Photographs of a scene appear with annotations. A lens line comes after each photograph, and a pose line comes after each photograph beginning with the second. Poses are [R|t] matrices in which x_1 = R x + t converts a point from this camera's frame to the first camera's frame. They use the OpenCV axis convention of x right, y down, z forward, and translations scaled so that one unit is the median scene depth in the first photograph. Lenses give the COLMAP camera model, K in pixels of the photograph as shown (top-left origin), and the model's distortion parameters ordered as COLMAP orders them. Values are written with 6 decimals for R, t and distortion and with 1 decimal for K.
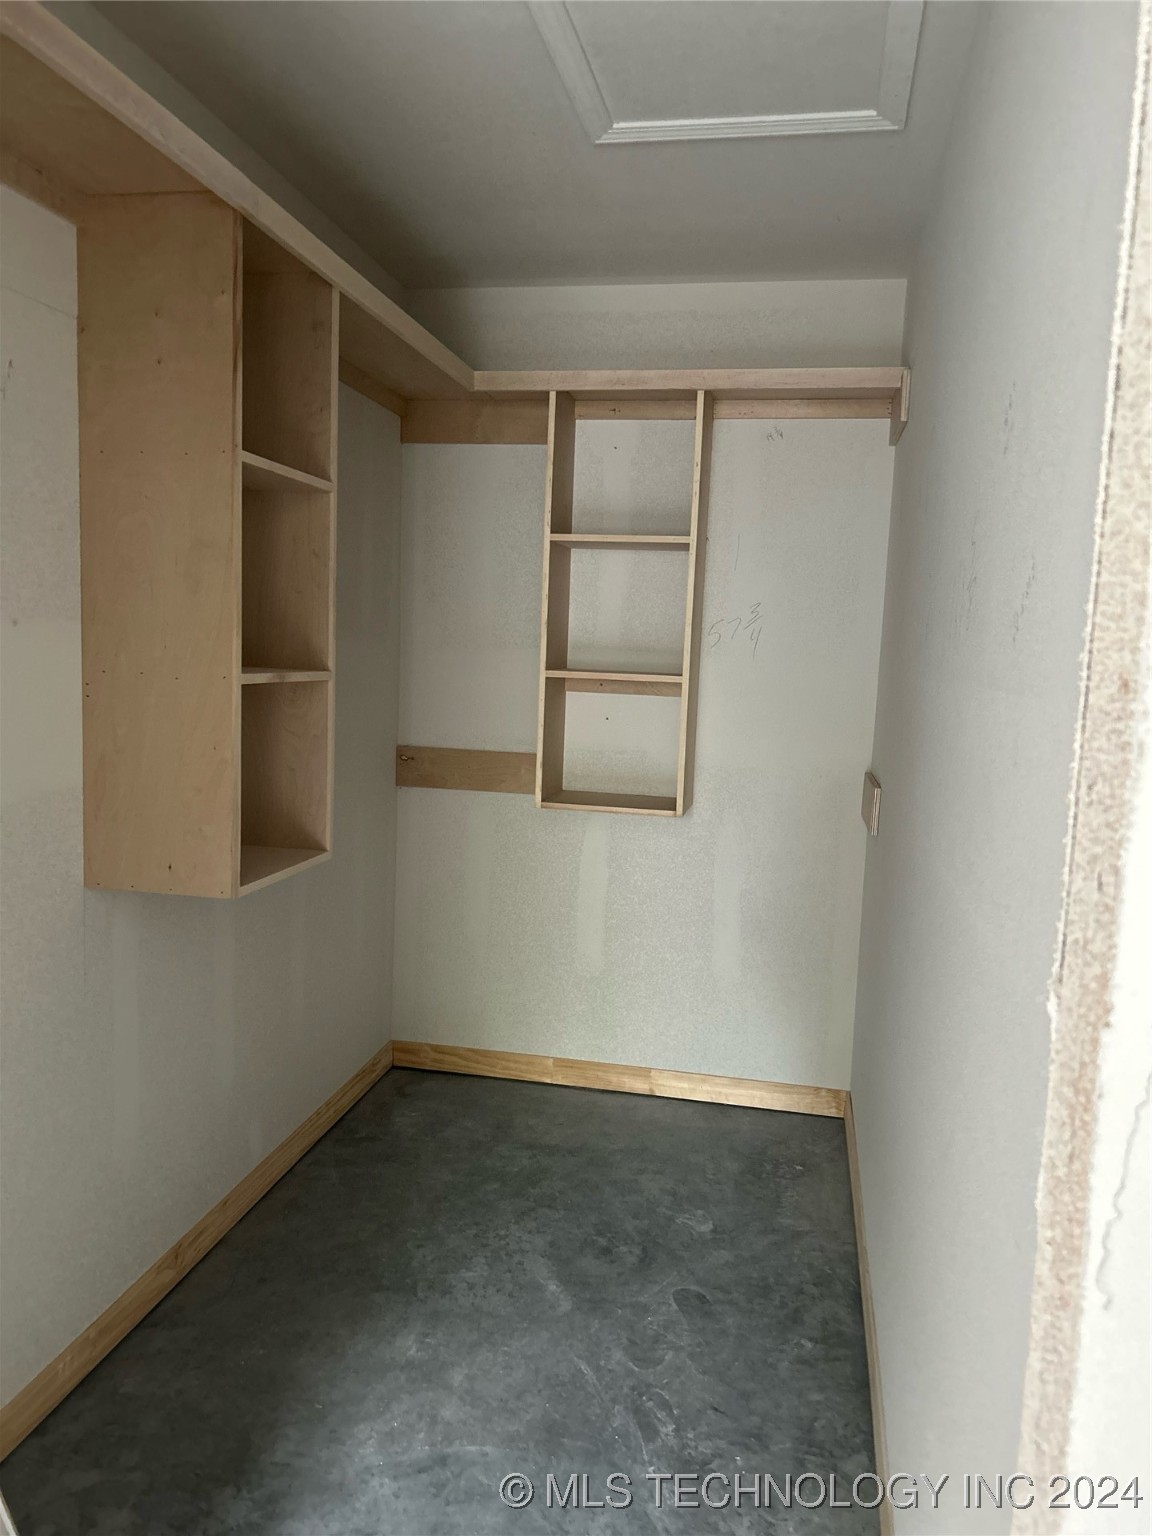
lens RADIAL K [[1165.9, 0, 576.0], [0, 1165.9, 768.0], [0, 0, 1]] dist [0.073689, -0.080562]
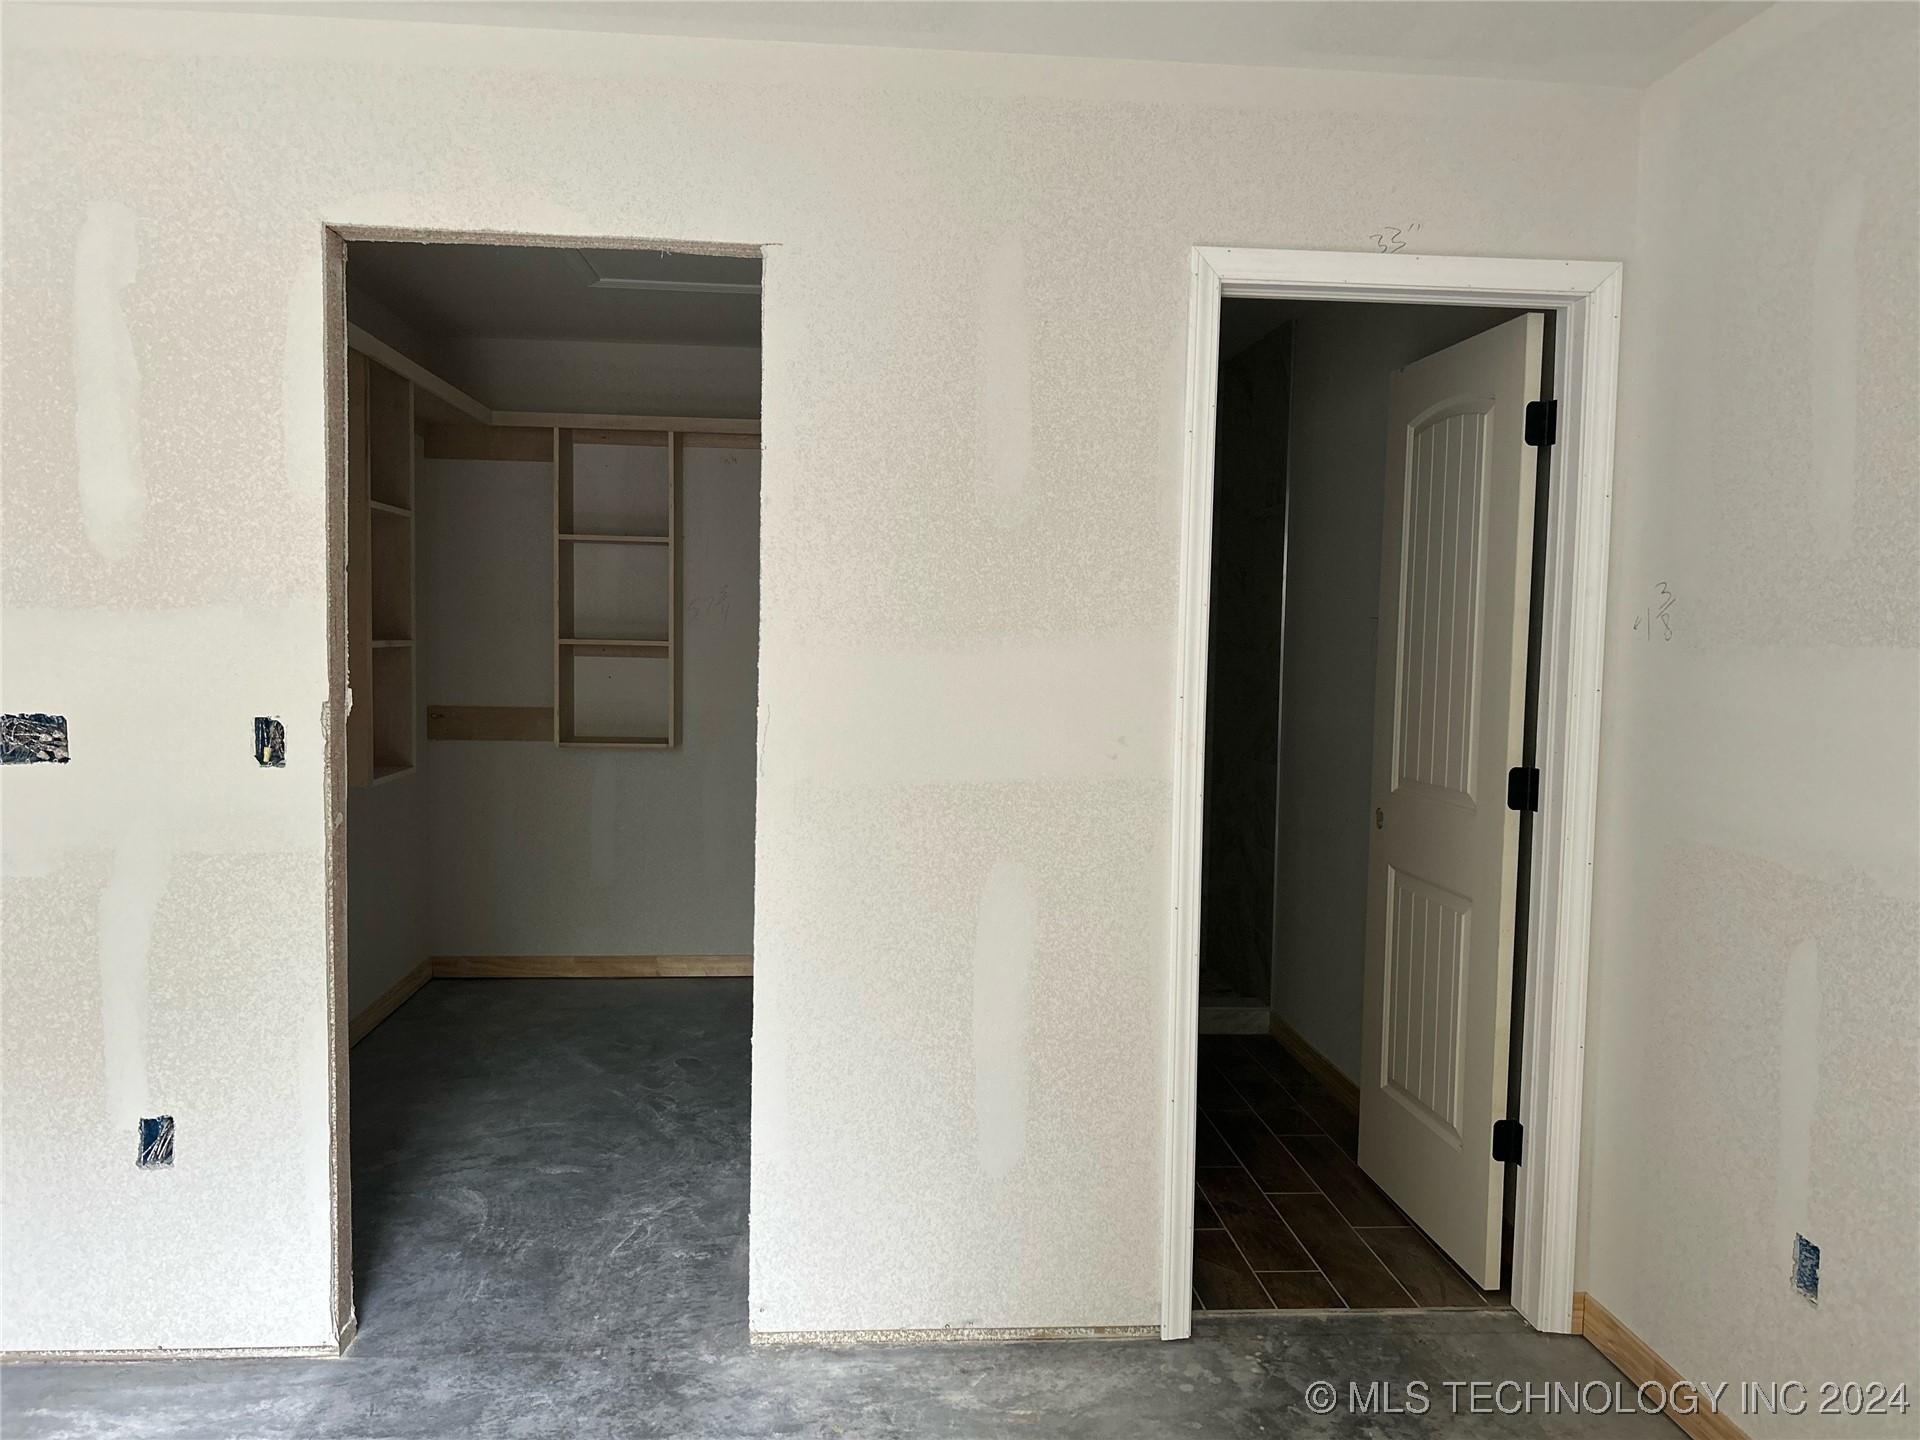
lens RADIAL K [[1457.4, 0, 960.0], [0, 1457.4, 720.0], [0, 0, 1]] dist [0.073689, -0.080562]
pose [[0.962086, -0.039915, 0.269811, -0.040010], [0.048947, 0.998441, -0.026826, 0.070129], [-0.268320, 0.039015, 0.962539, -0.665747]]
